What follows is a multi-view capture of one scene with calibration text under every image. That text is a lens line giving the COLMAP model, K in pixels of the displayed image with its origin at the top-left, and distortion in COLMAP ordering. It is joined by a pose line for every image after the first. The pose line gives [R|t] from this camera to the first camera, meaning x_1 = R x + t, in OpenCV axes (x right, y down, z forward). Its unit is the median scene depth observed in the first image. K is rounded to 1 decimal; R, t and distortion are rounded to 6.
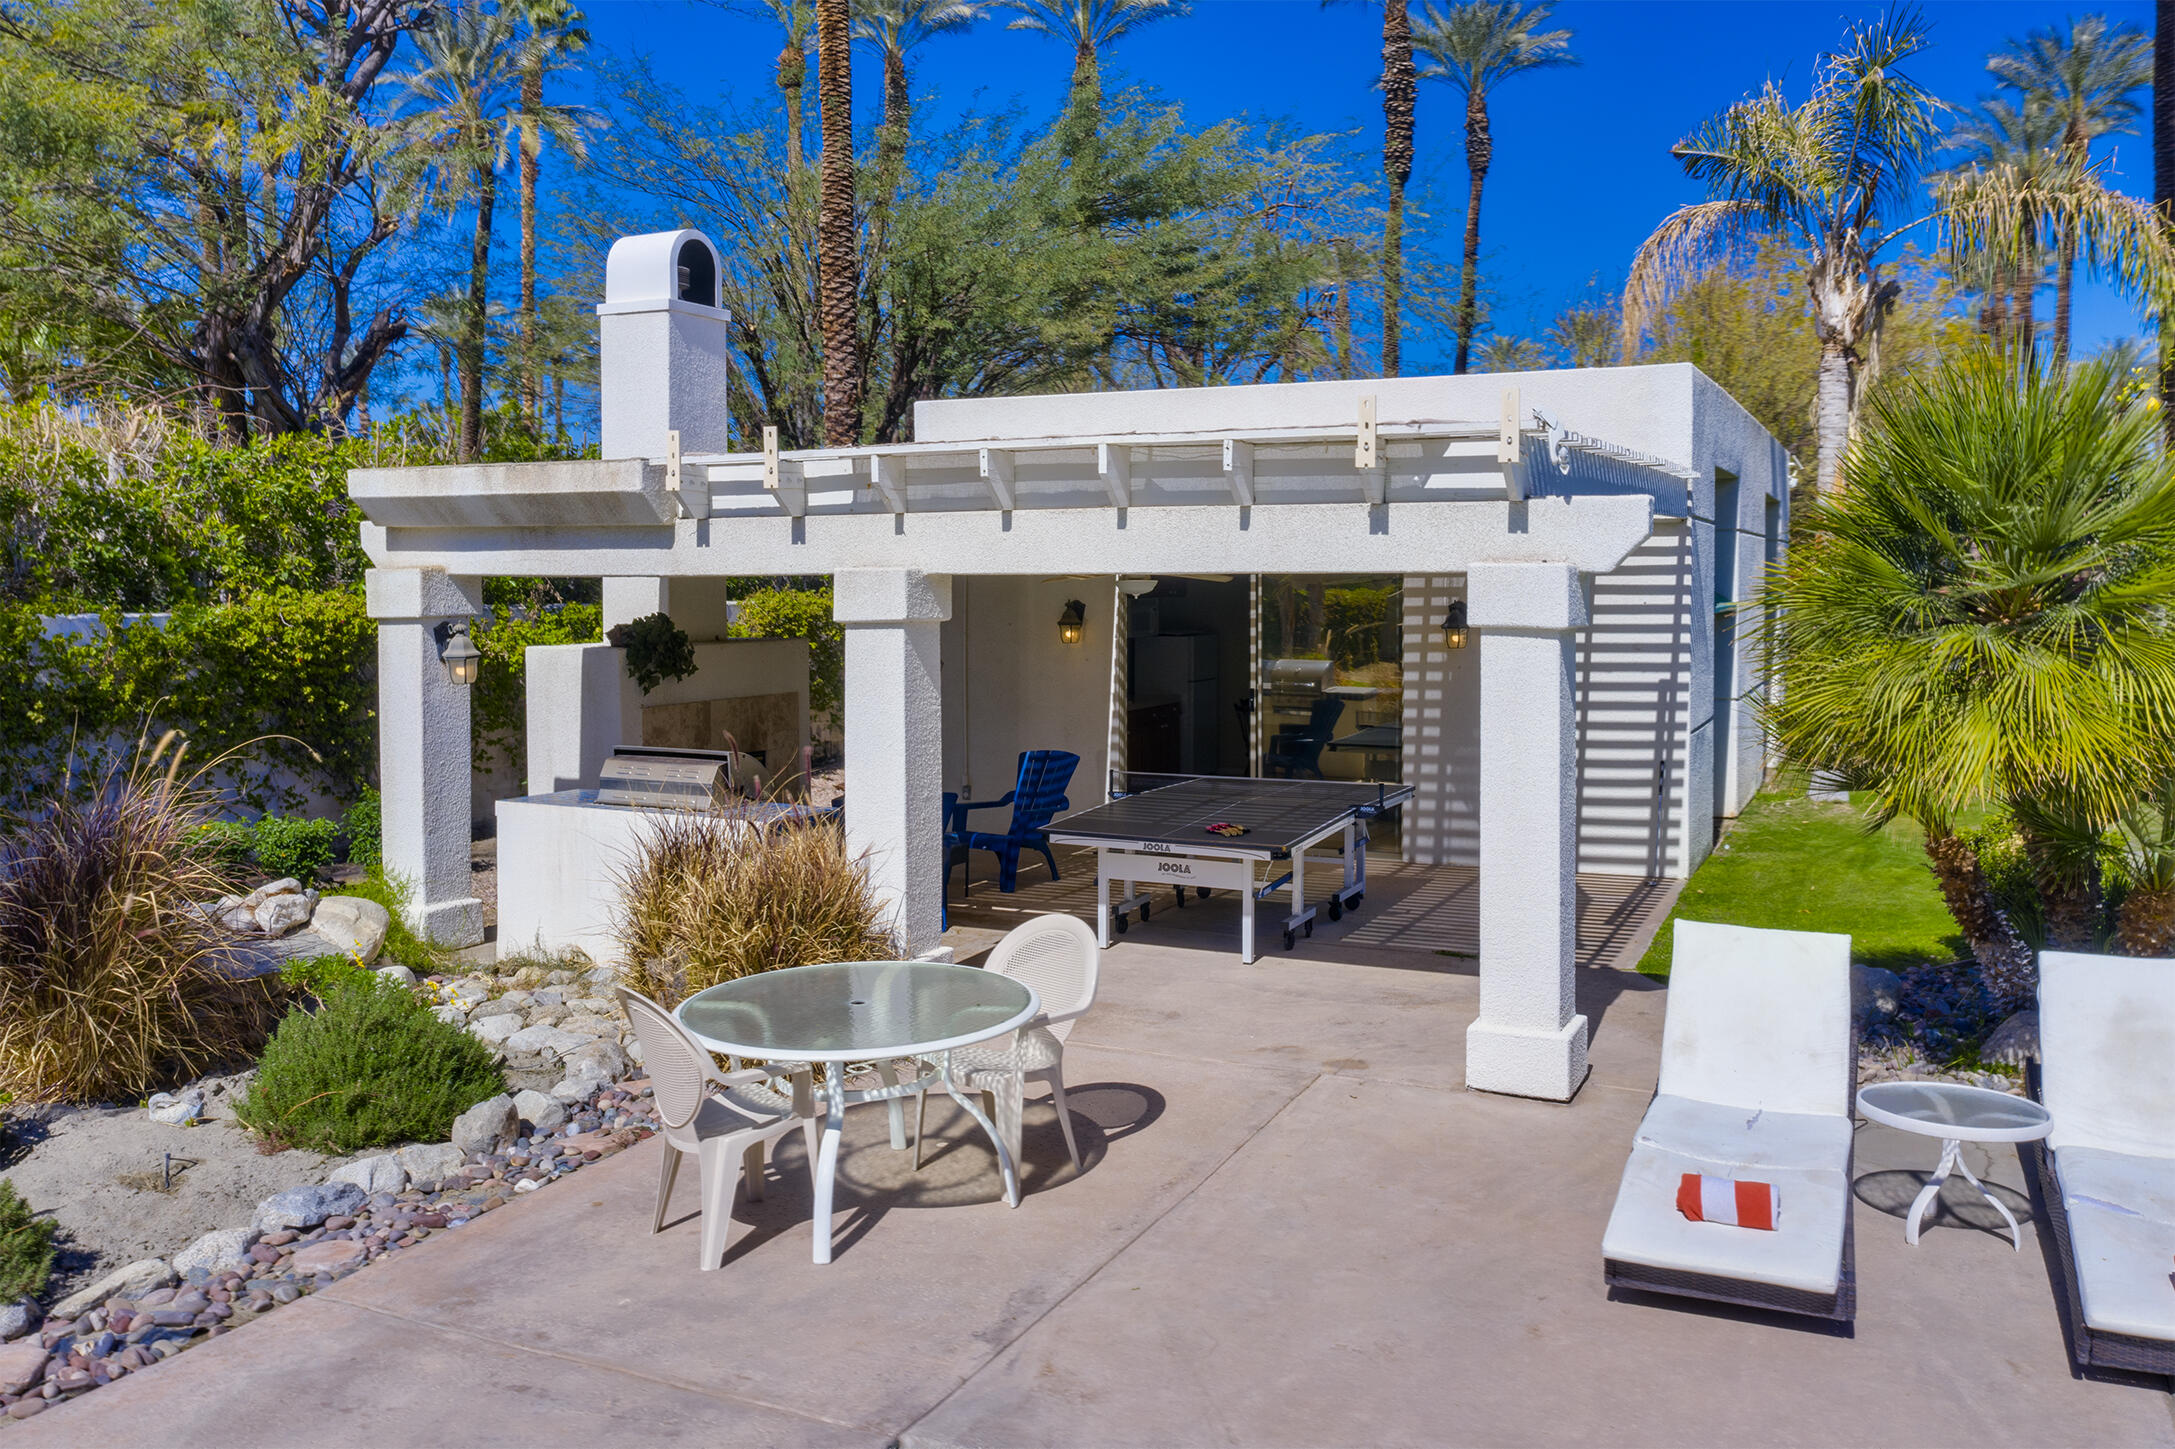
lens RADIAL K [[1707.9, 0, 1094.7], [0, 1707.9, 637.8], [0, 0, 1]] dist [-0.006651, 0.000312]
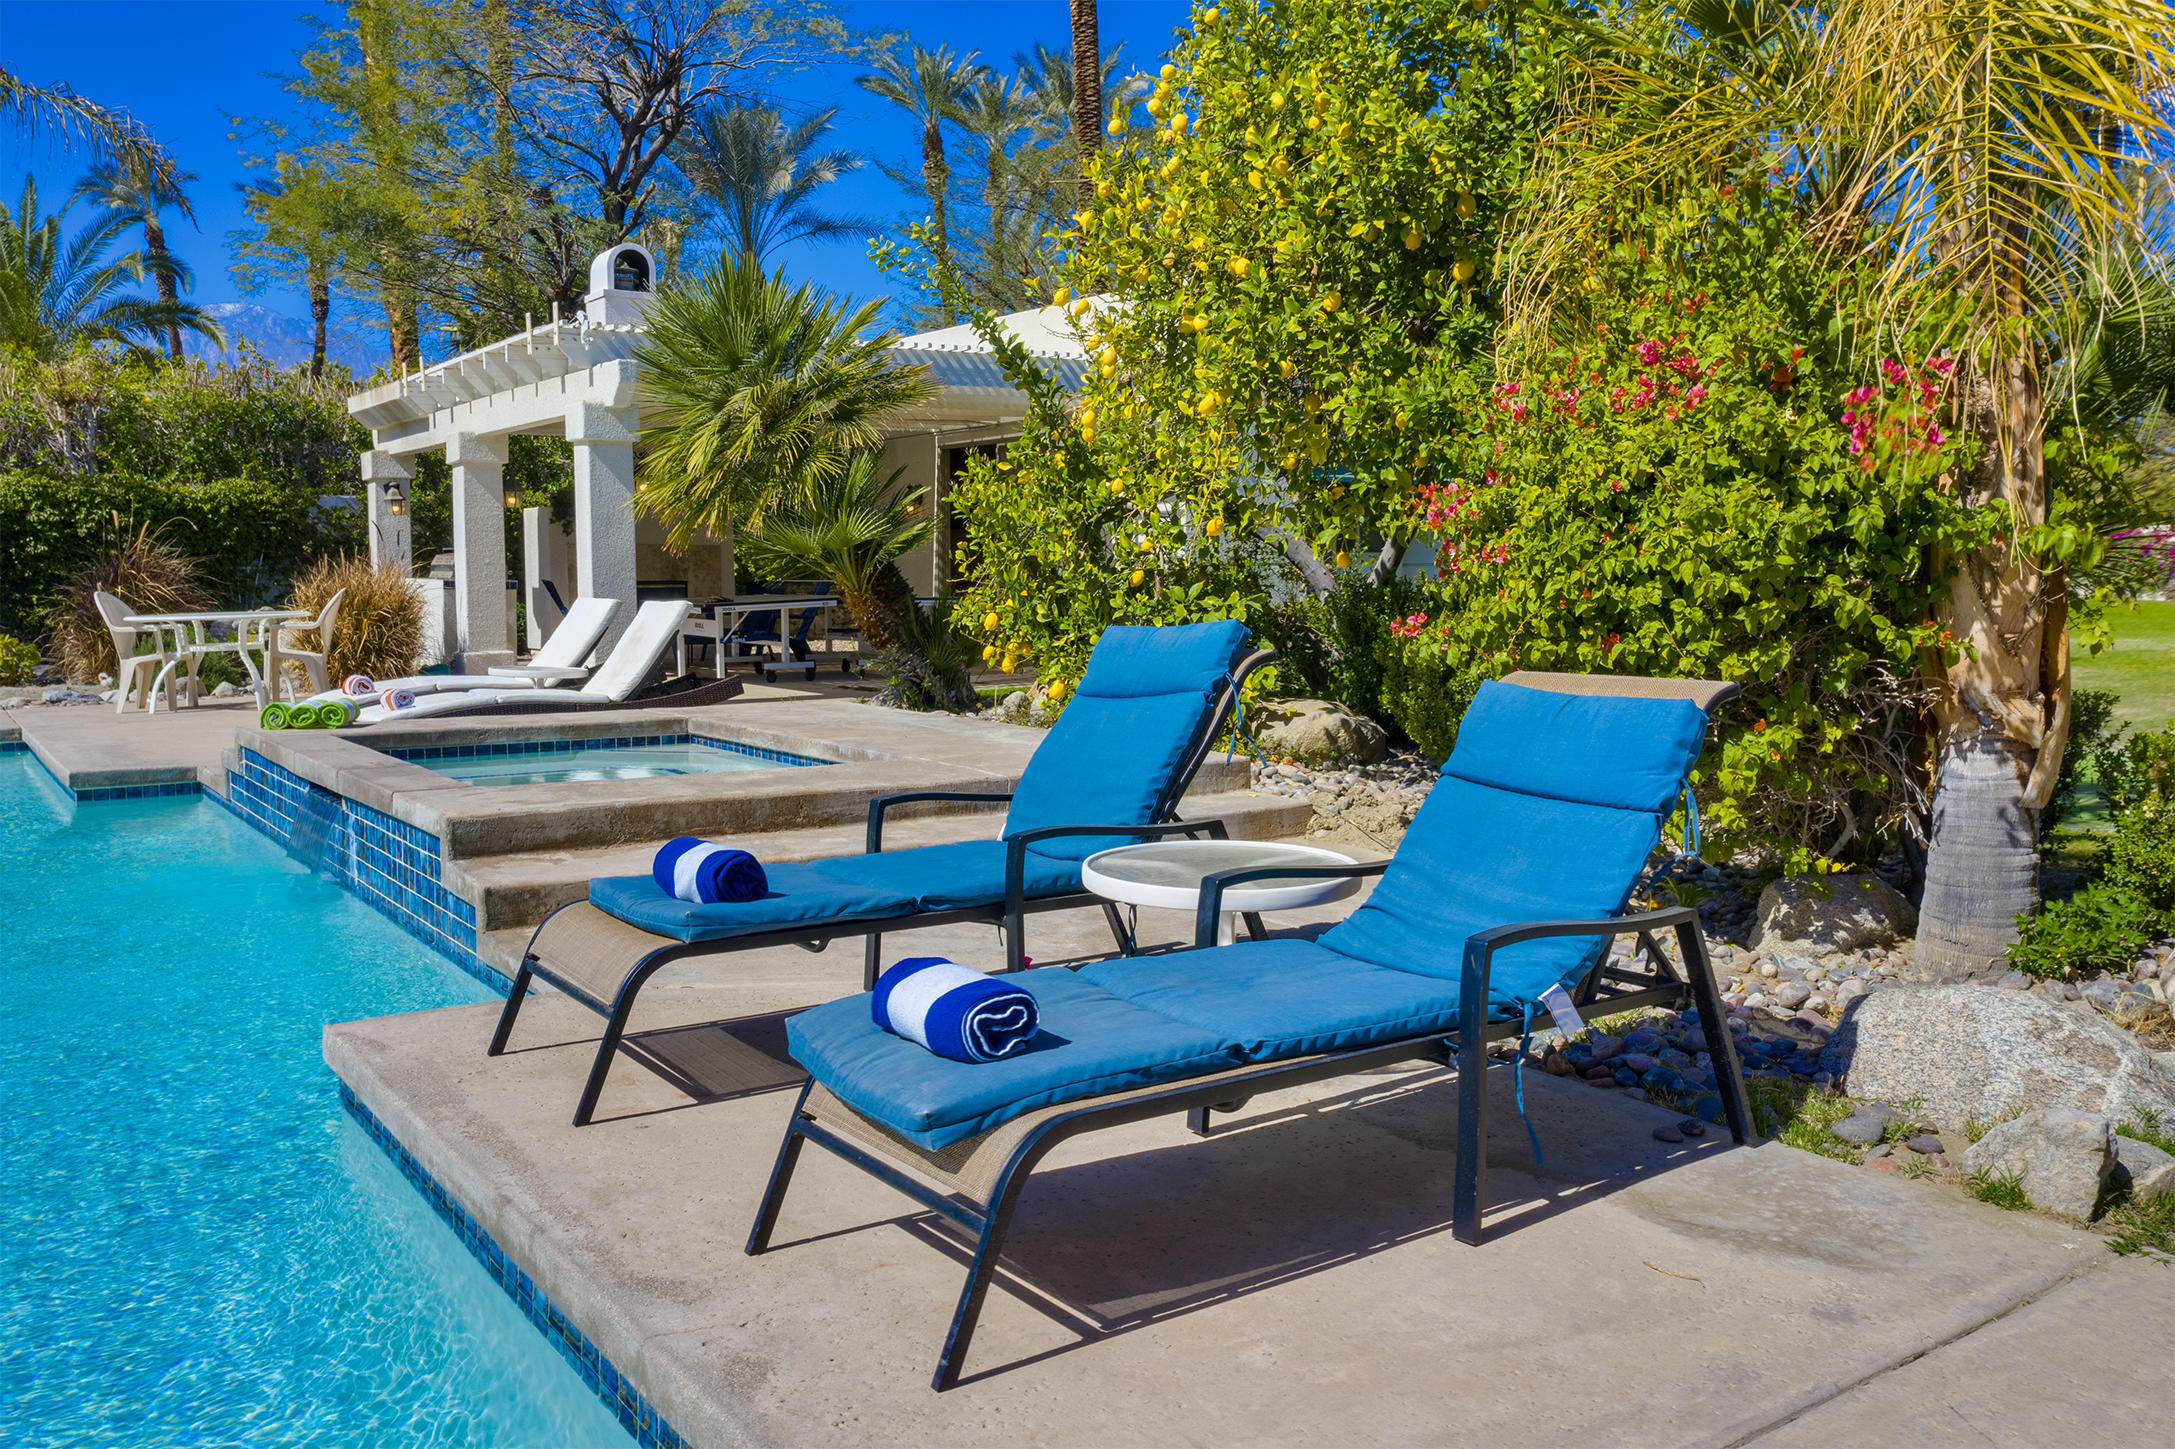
lens RADIAL K [[1695.3, 0, 1070.0], [0, 1695.3, 730.7], [0, 0, 1]] dist [-0.001031, -0.003027]
pose [[0.866060, 0.048233, -0.497608, 0.918430], [-0.018553, 0.997750, 0.064421, 0.099573], [0.499596, -0.046560, 0.865006, -0.161435]]
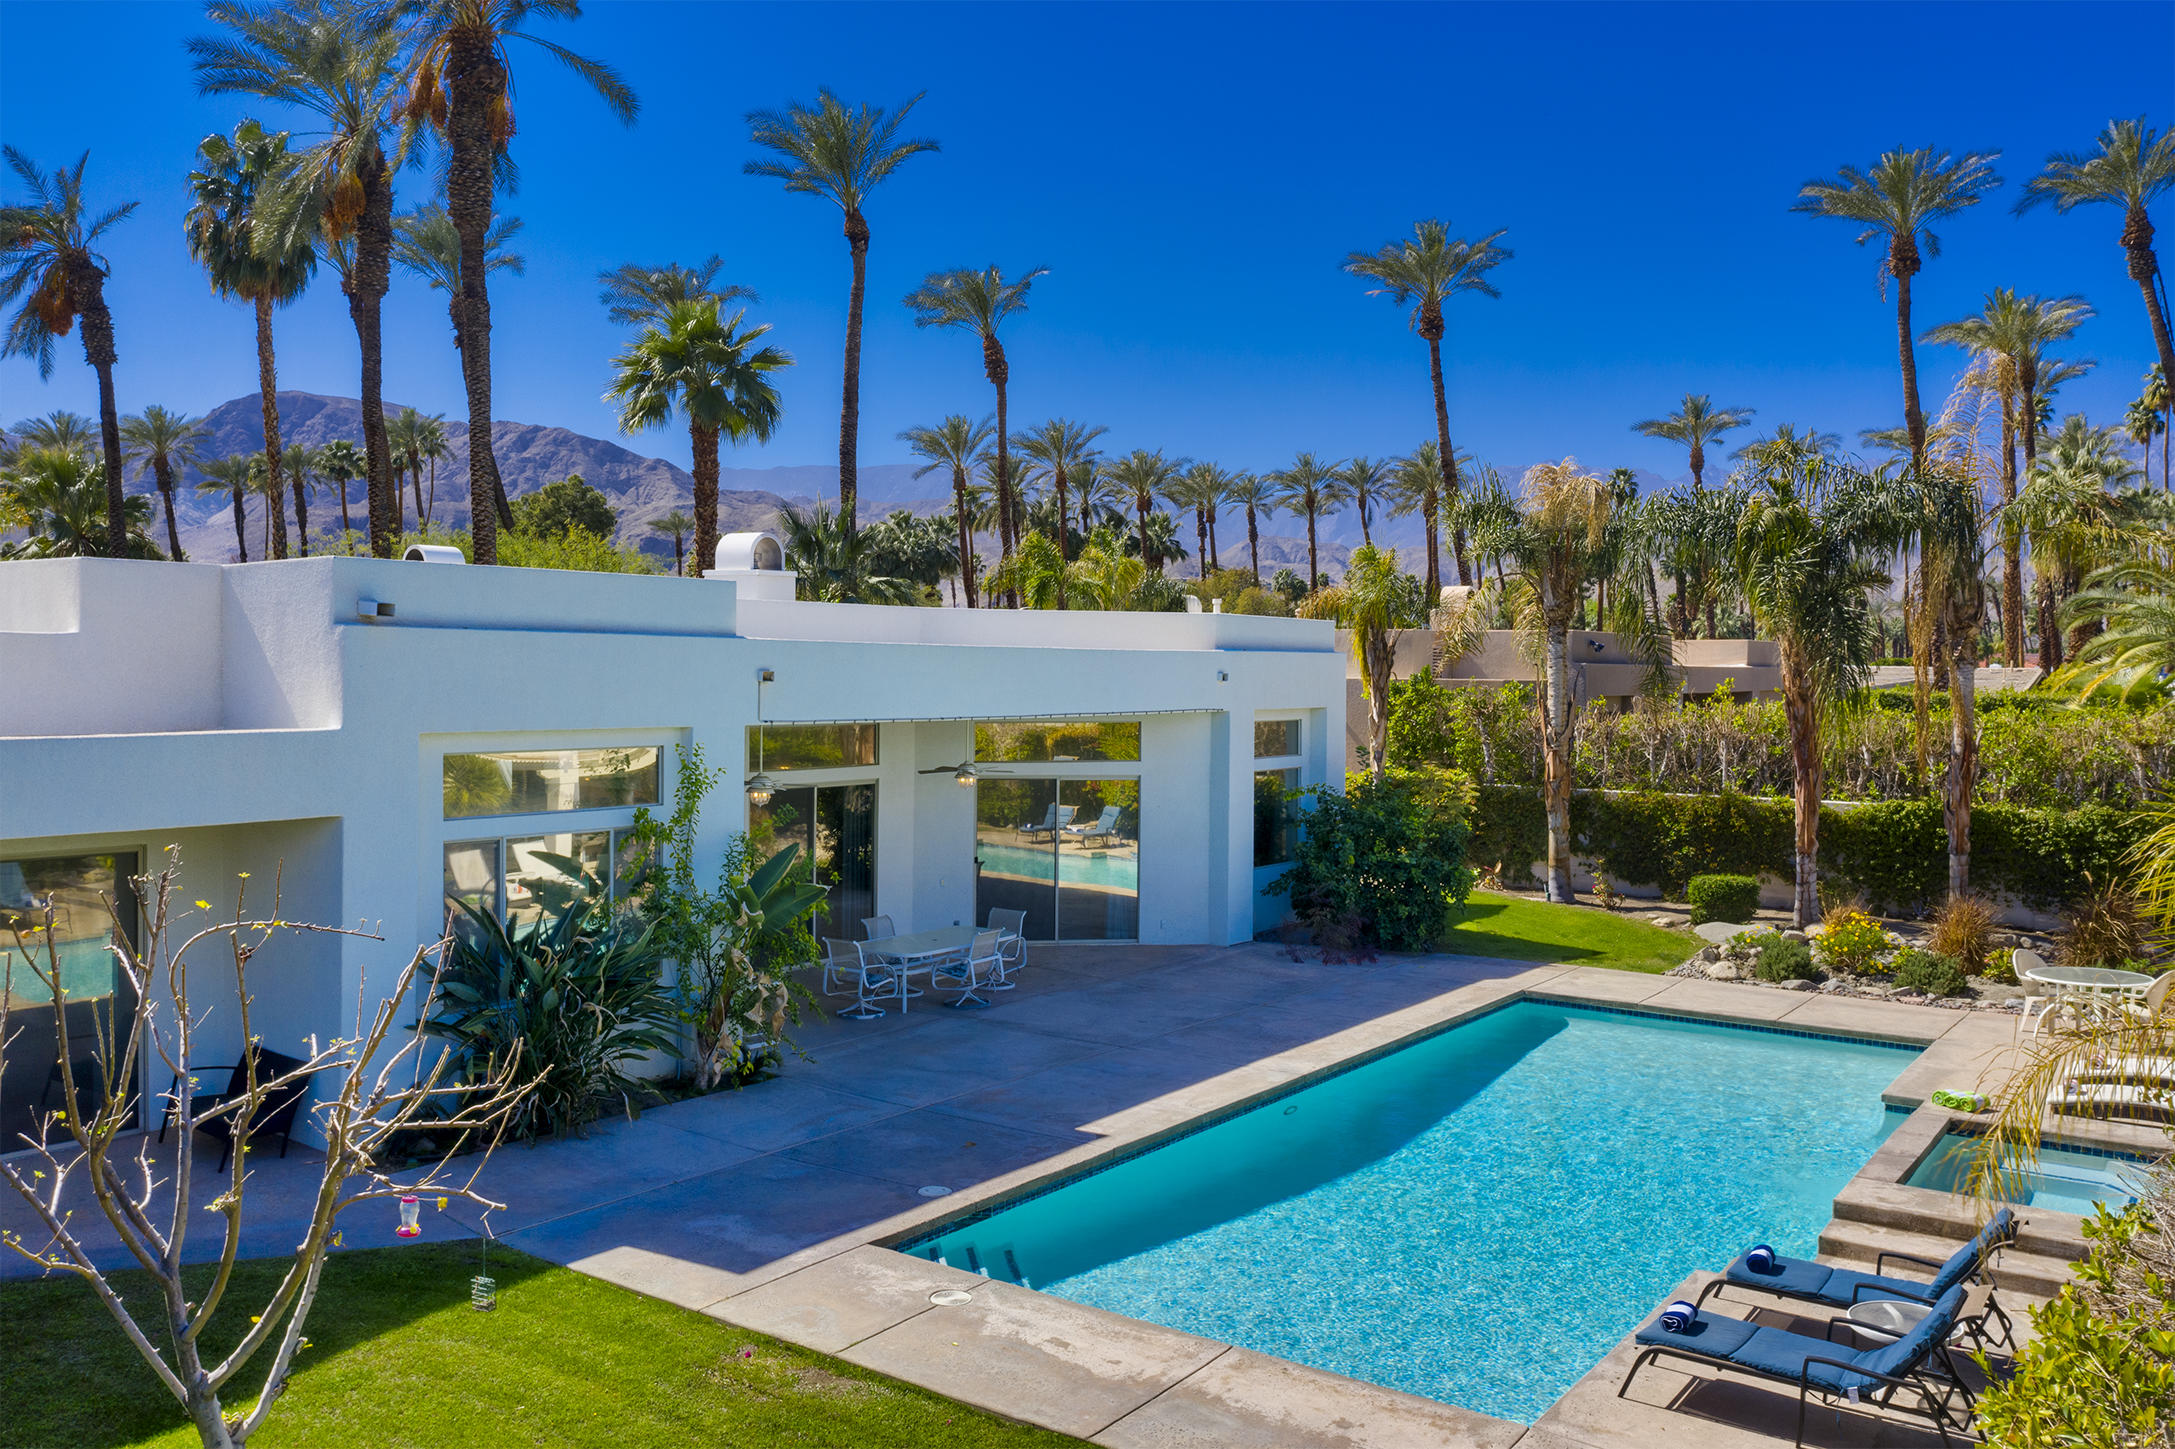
lens RADIAL K [[1709.6, 0, 1093.6], [0, 1709.6, 688.8], [0, 0, 1]] dist [-0.015039, -0.004629]
pose [[-0.191517, 0.007021, -0.981464, 1.613651], [-0.042401, 0.998982, 0.015420, -0.138462], [0.980573, 0.044569, -0.191024, -0.116350]]
